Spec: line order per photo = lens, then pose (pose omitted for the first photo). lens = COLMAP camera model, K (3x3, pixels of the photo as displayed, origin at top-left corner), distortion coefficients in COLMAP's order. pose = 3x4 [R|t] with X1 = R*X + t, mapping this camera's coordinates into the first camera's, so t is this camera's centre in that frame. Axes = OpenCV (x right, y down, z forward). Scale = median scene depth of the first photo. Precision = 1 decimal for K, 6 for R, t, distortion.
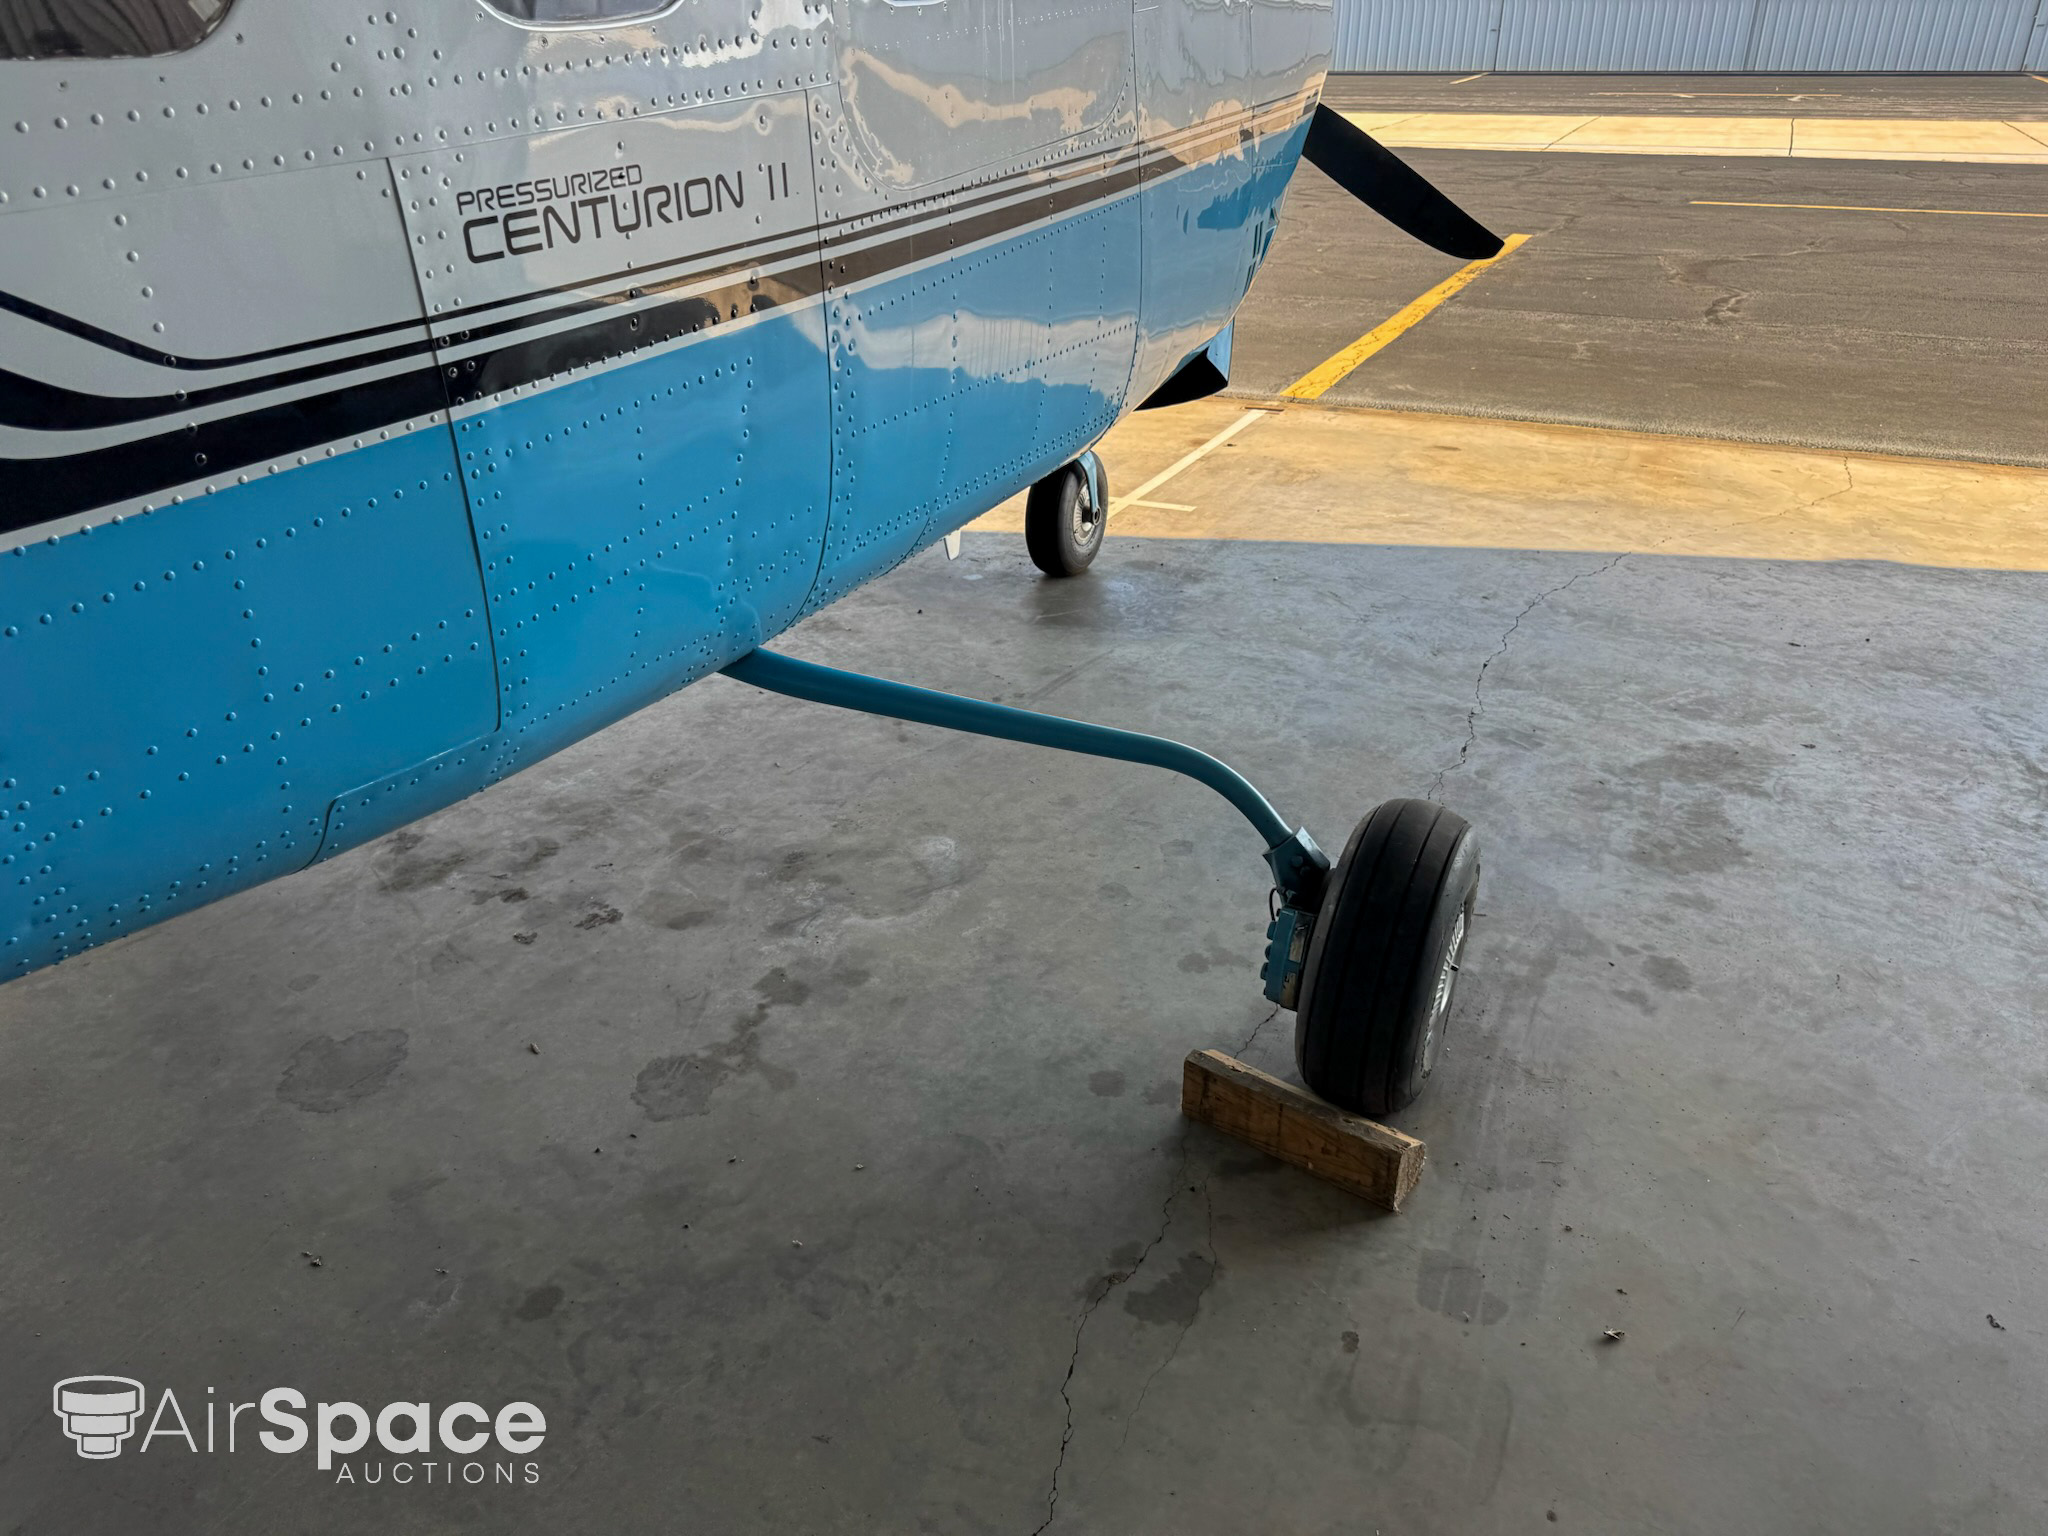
lens RADIAL K [[1476.6, 0, 1042.6], [0, 1476.6, 767.3], [0, 0, 1]] dist [0.070317, -0.095720]
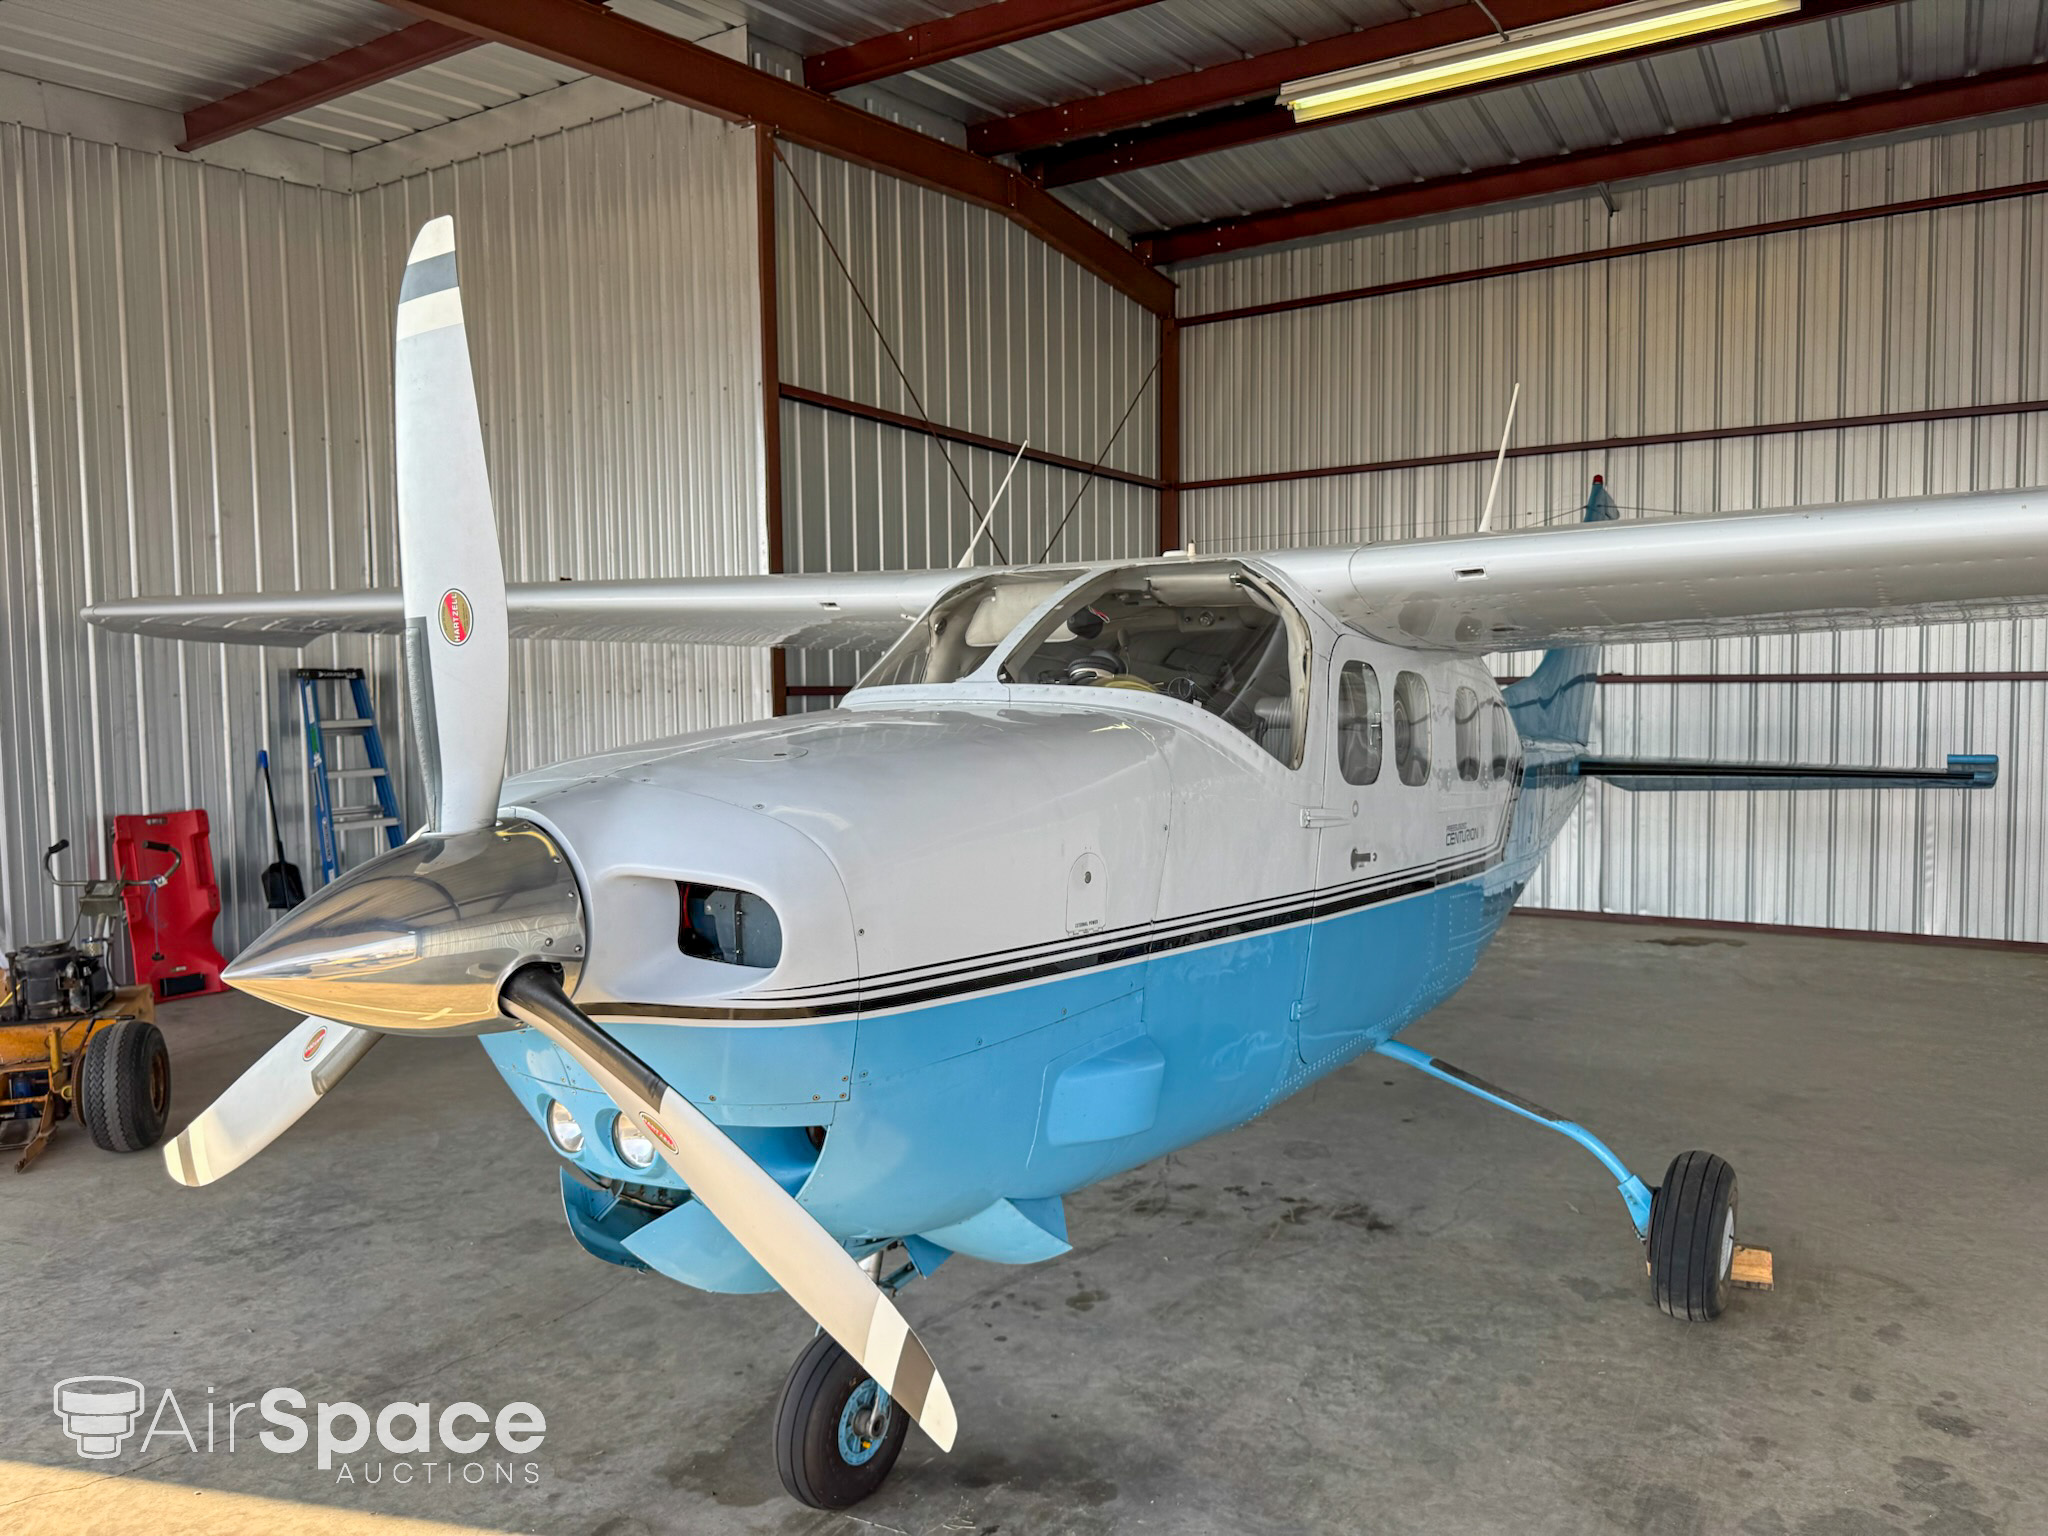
lens RADIAL K [[1452.5, 0, 1030.1], [0, 1452.5, 764.8], [0, 0, 1]] dist [0.060878, -0.097059]
pose [[-0.990871, 0.019006, 0.133470, -0.281285], [0.081633, 0.872471, 0.481799, -1.246217], [-0.107292, 0.488296, -0.866058, 2.268688]]
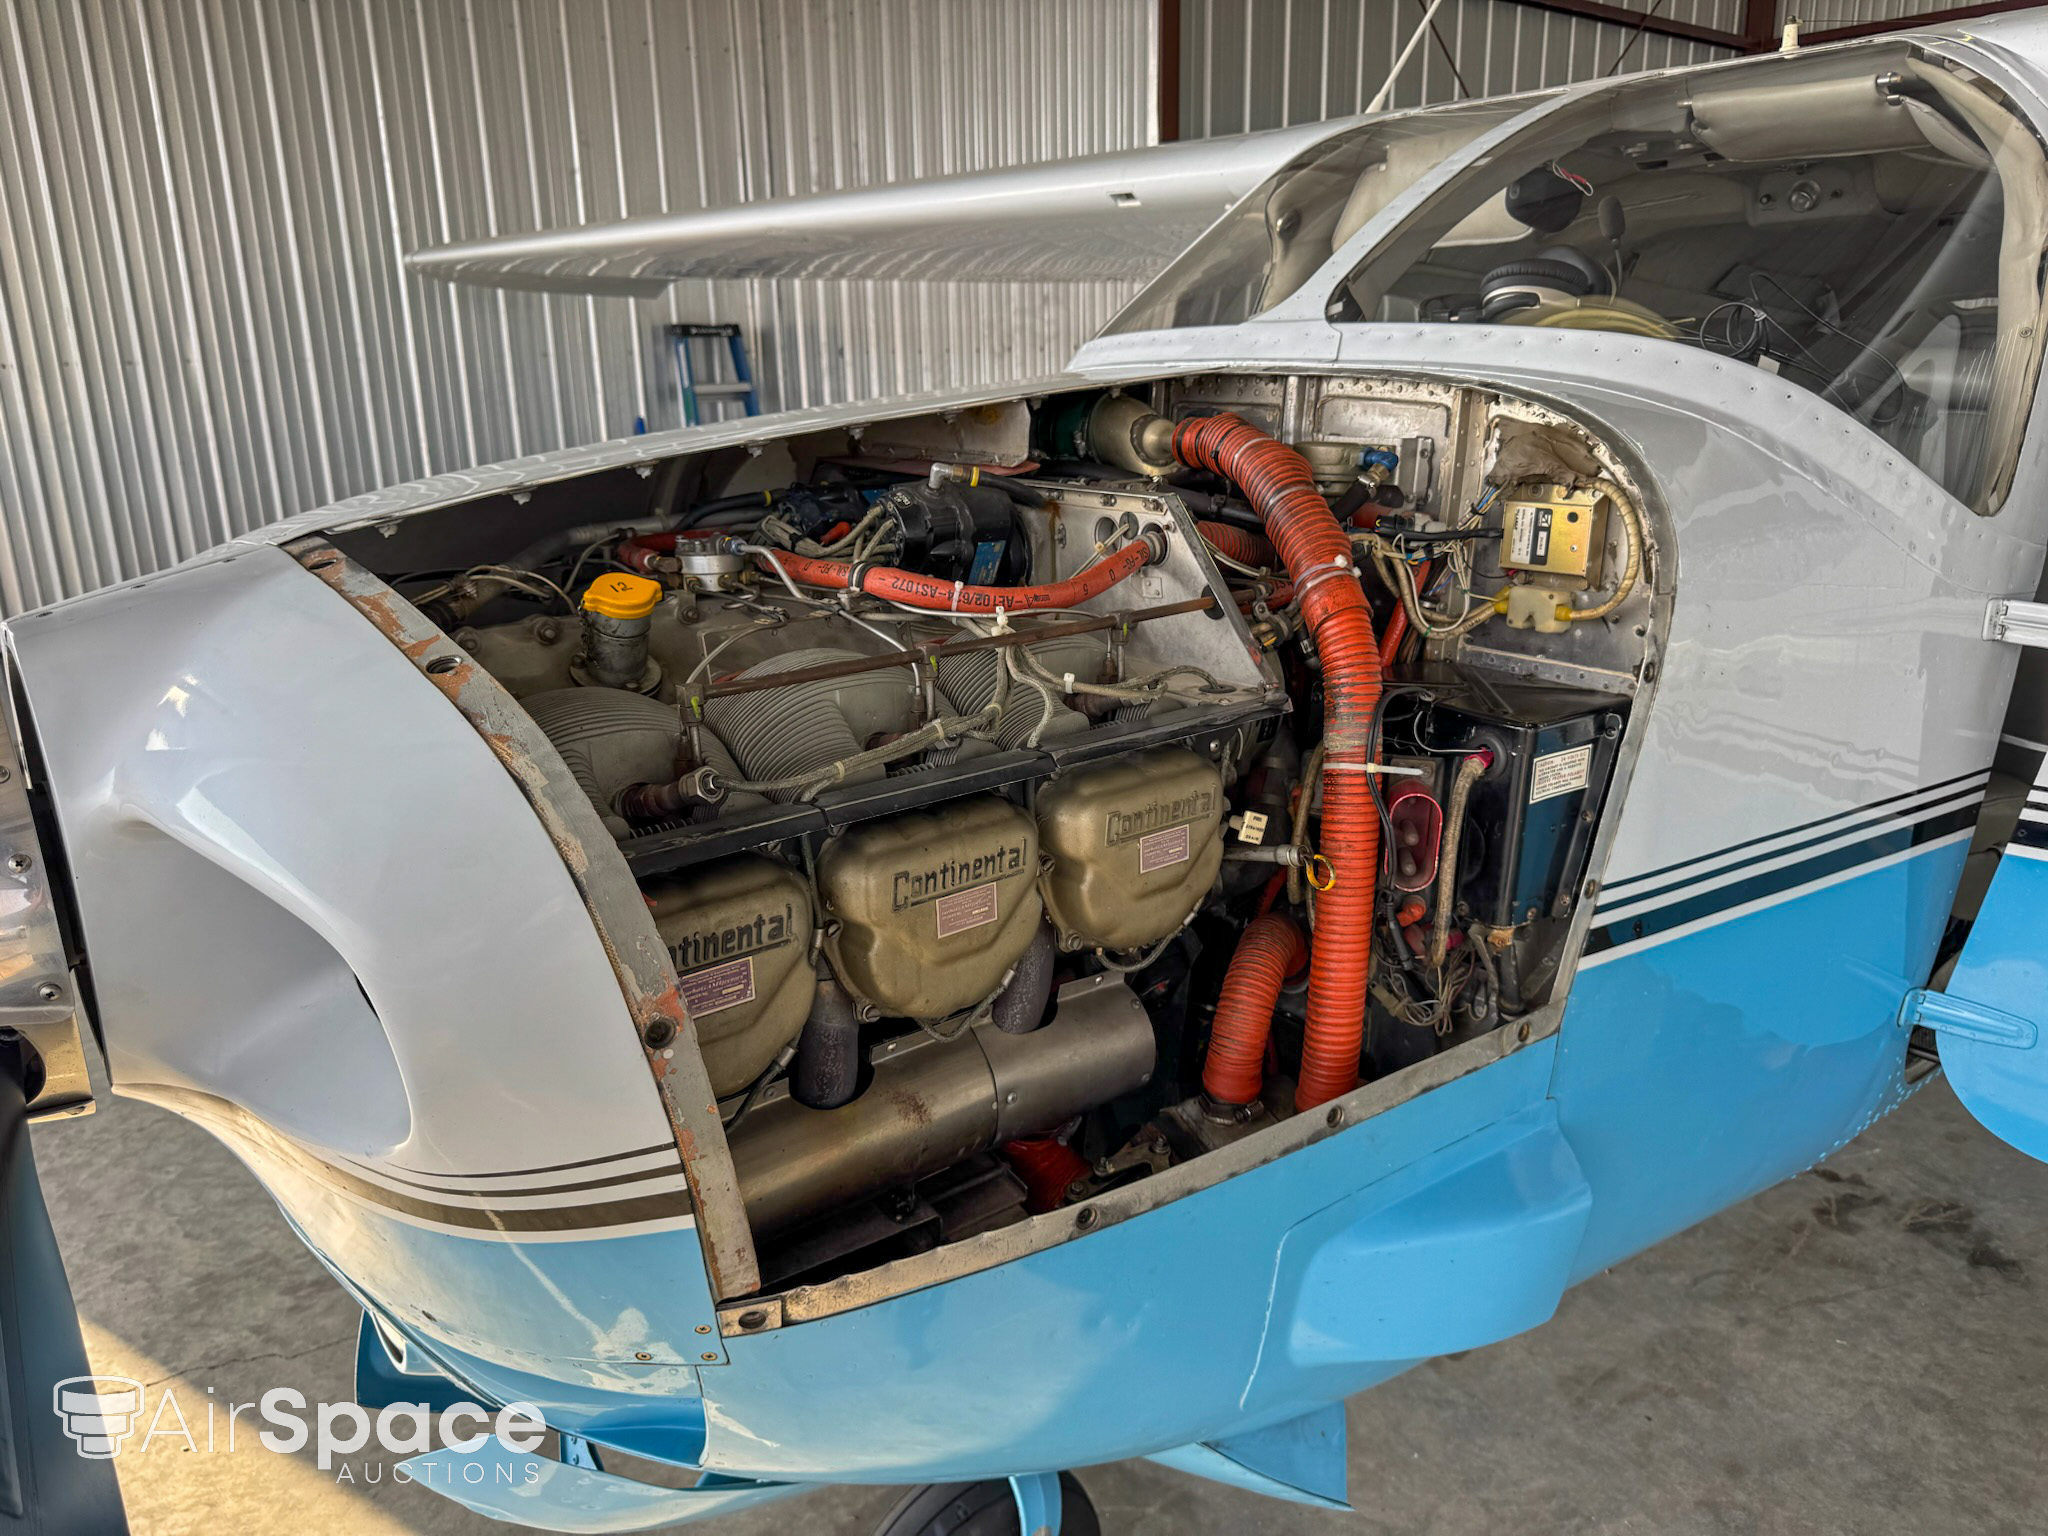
lens RADIAL K [[1467.1, 0, 1035.9], [0, 1467.1, 756.6], [0, 0, 1]] dist [0.001545, -0.008110]
pose [[-0.893146, -0.089995, 0.440670, -0.268676], [0.225387, 0.758321, 0.611678, -0.975229], [-0.389218, 0.645639, -0.657008, 1.728810]]
